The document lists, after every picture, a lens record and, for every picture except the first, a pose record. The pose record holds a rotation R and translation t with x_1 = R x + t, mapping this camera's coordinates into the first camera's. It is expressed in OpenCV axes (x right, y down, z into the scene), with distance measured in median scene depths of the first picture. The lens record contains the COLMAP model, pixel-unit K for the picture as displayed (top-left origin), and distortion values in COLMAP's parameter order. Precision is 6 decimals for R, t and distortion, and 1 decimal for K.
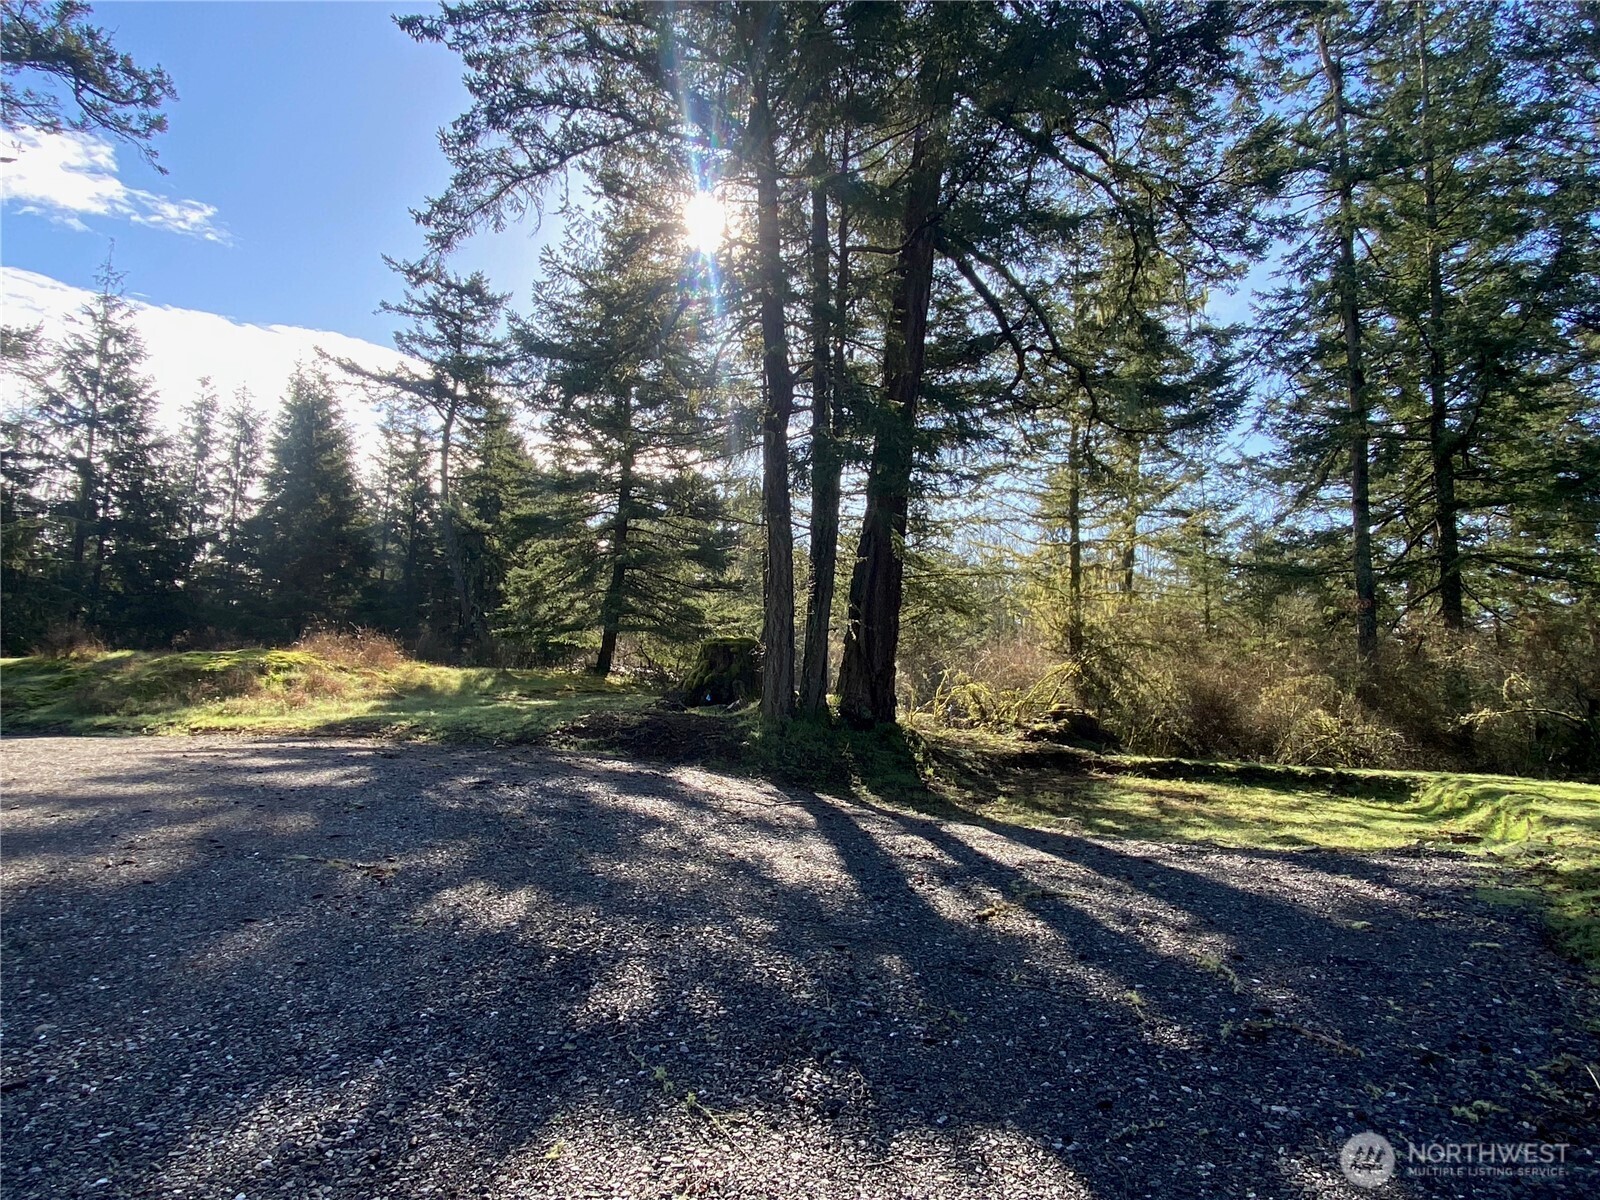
lens RADIAL K [[964.0, 0, 800.0], [0, 964.0, 600.0], [0, 0, 1]] dist [0.136567, -0.103727]
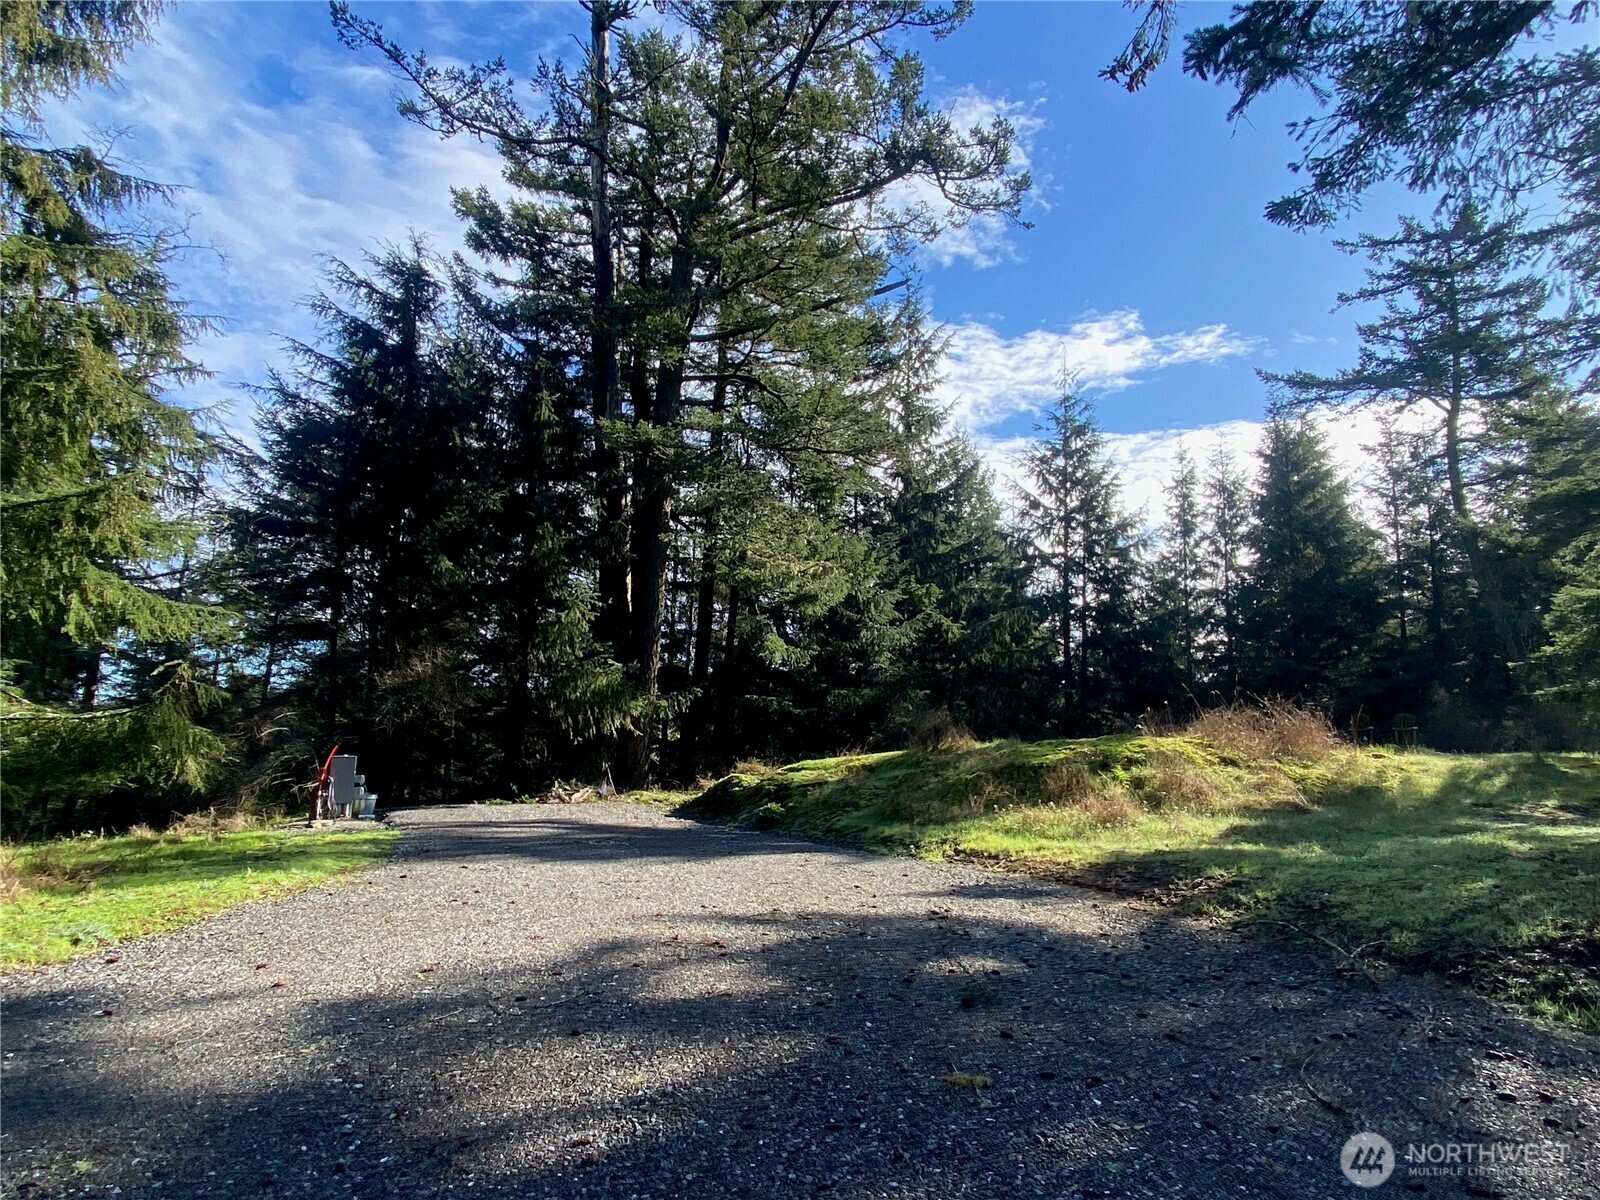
lens RADIAL K [[964.0, 0, 800.0], [0, 964.0, 600.0], [0, 0, 1]] dist [0.136567, -0.103727]
pose [[0.540073, -0.151210, -0.827923, -0.022635], [0.087023, 0.988488, -0.123768, 0.009870], [0.837107, -0.005204, 0.547014, 0.204709]]
